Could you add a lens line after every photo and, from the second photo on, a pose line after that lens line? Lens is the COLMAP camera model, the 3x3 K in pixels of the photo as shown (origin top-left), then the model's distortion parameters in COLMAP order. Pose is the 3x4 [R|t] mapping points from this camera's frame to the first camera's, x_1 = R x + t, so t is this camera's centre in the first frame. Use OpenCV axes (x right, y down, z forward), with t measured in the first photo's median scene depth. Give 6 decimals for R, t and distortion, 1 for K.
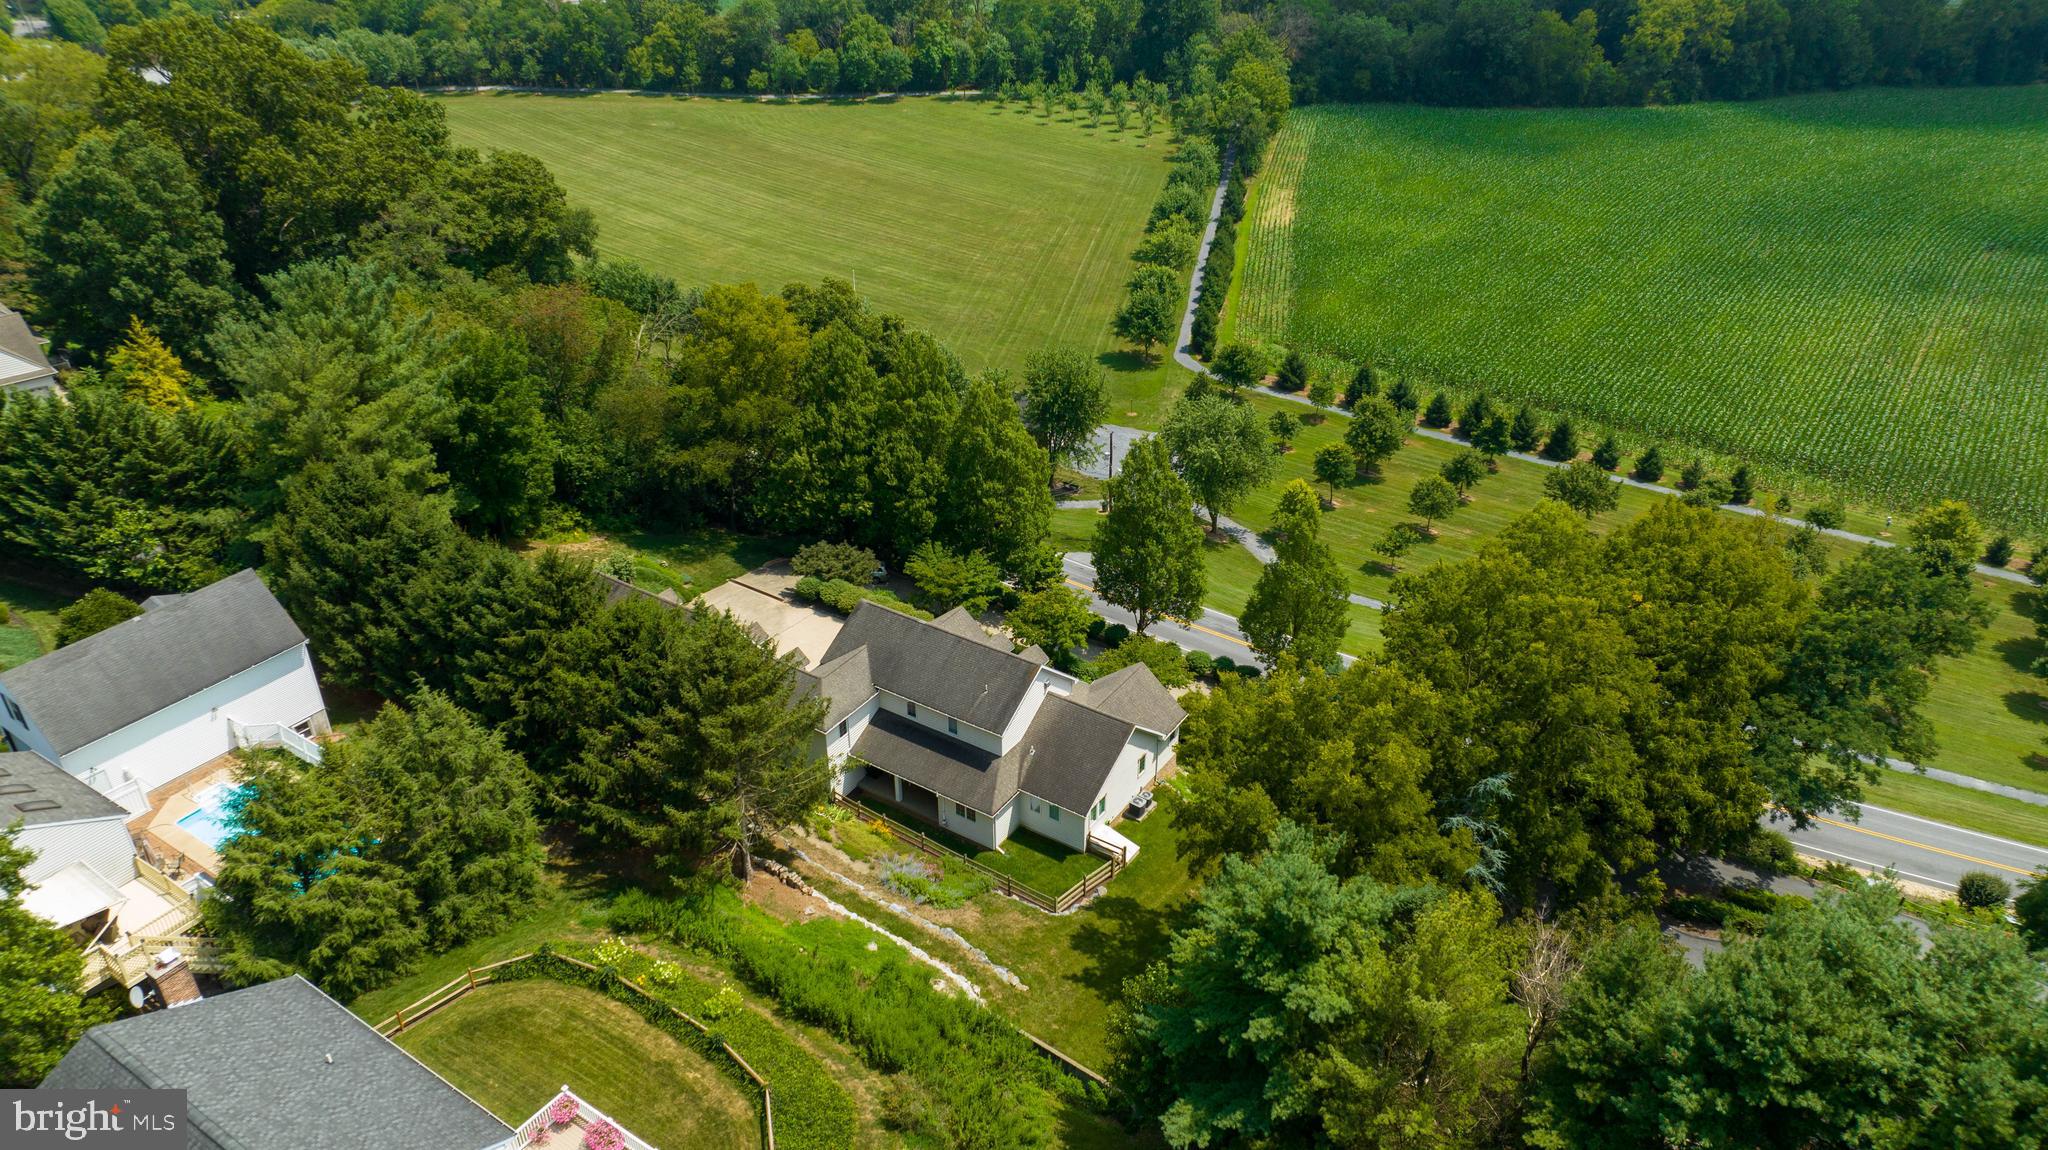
lens RADIAL K [[1445.6, 0, 1026.4], [0, 1445.6, 572.6], [0, 0, 1]] dist [-0.018344, 0.006842]
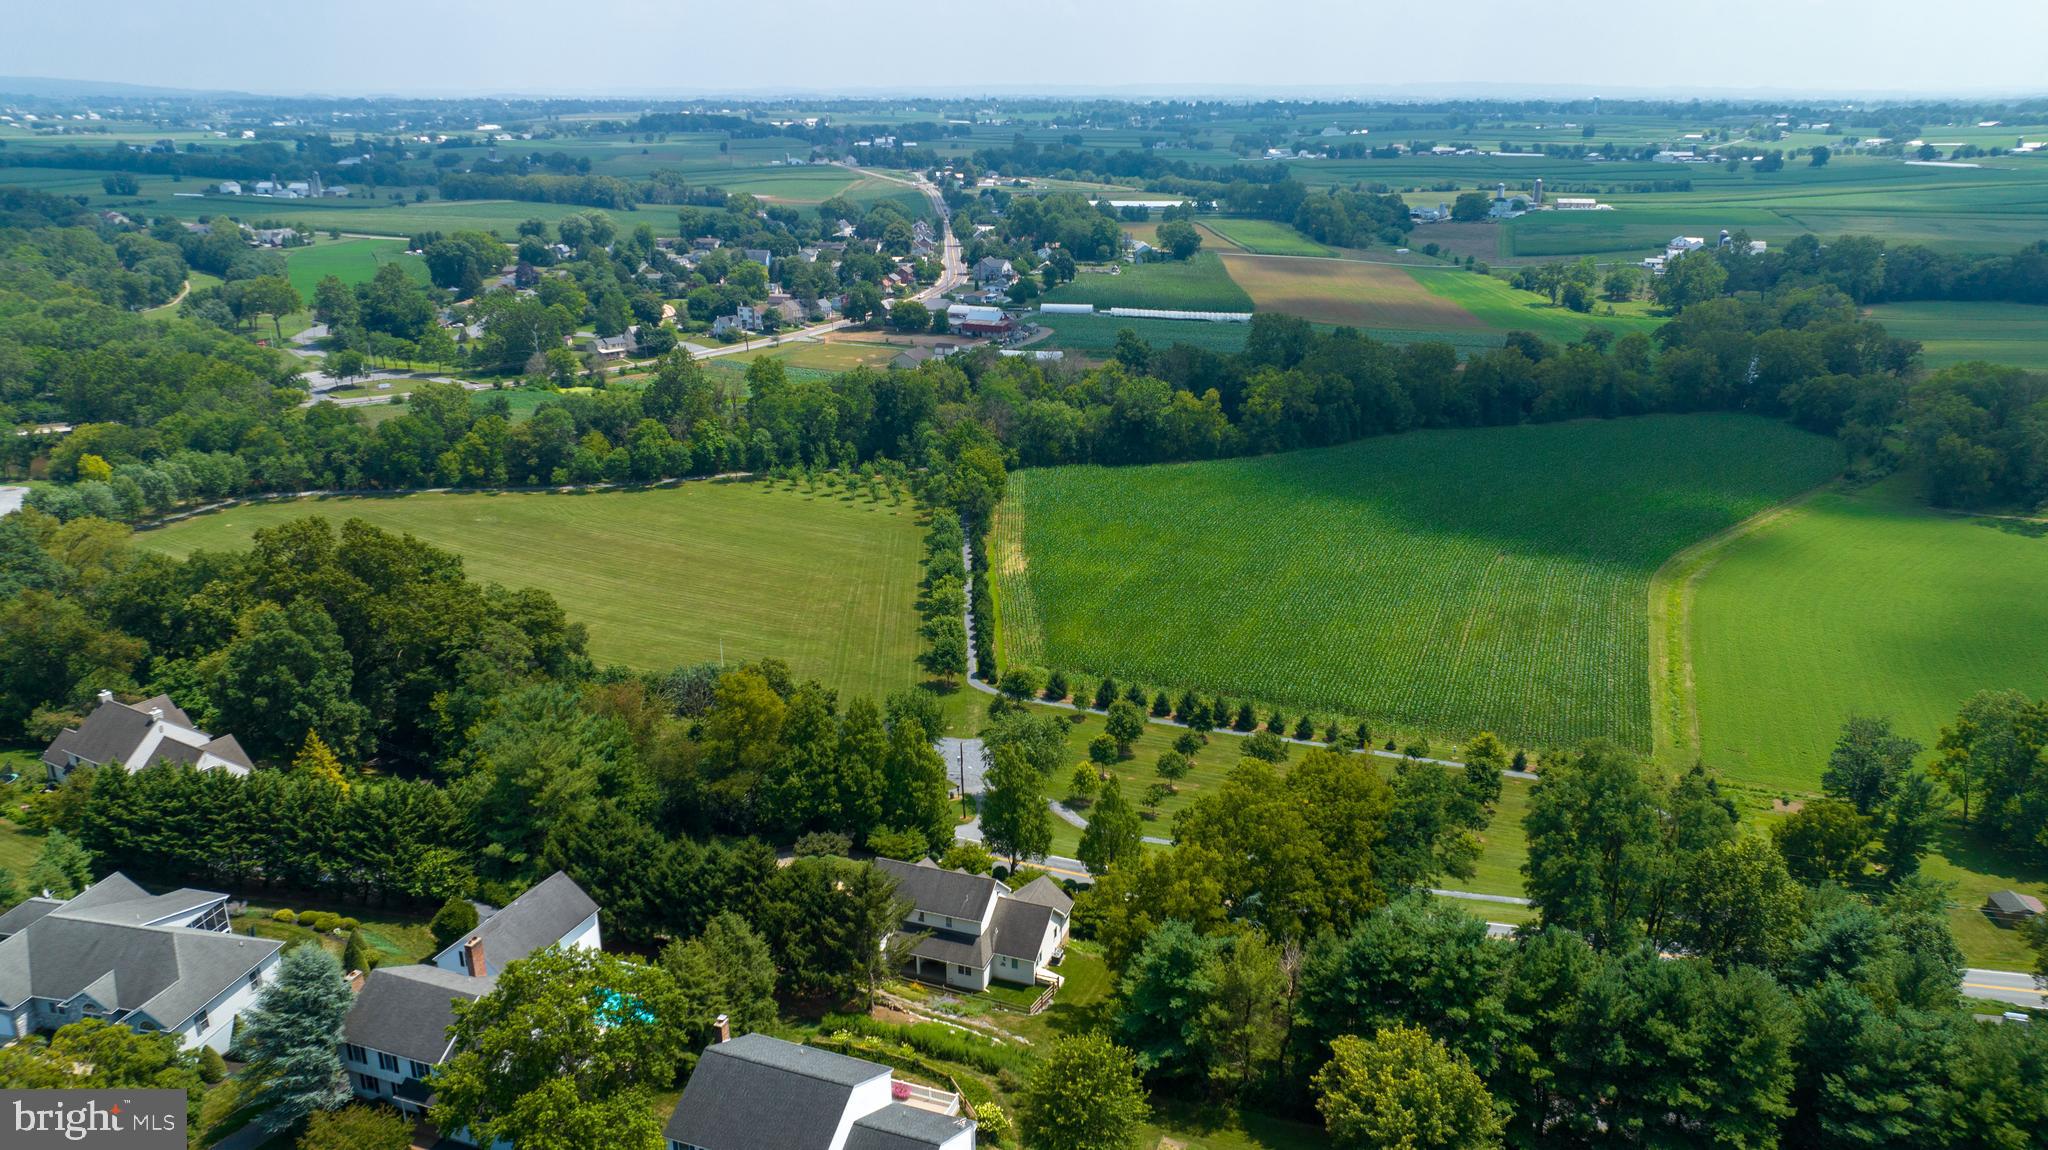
lens RADIAL K [[1445.6, 0, 1021.6], [0, 1445.6, 577.1], [0, 0, 1]] dist [-0.018344, 0.006842]
pose [[0.972871, -0.074092, 0.219161, -0.200290], [0.116989, 0.974836, -0.189759, 0.026516], [-0.199587, 0.210251, 0.957058, -0.481410]]
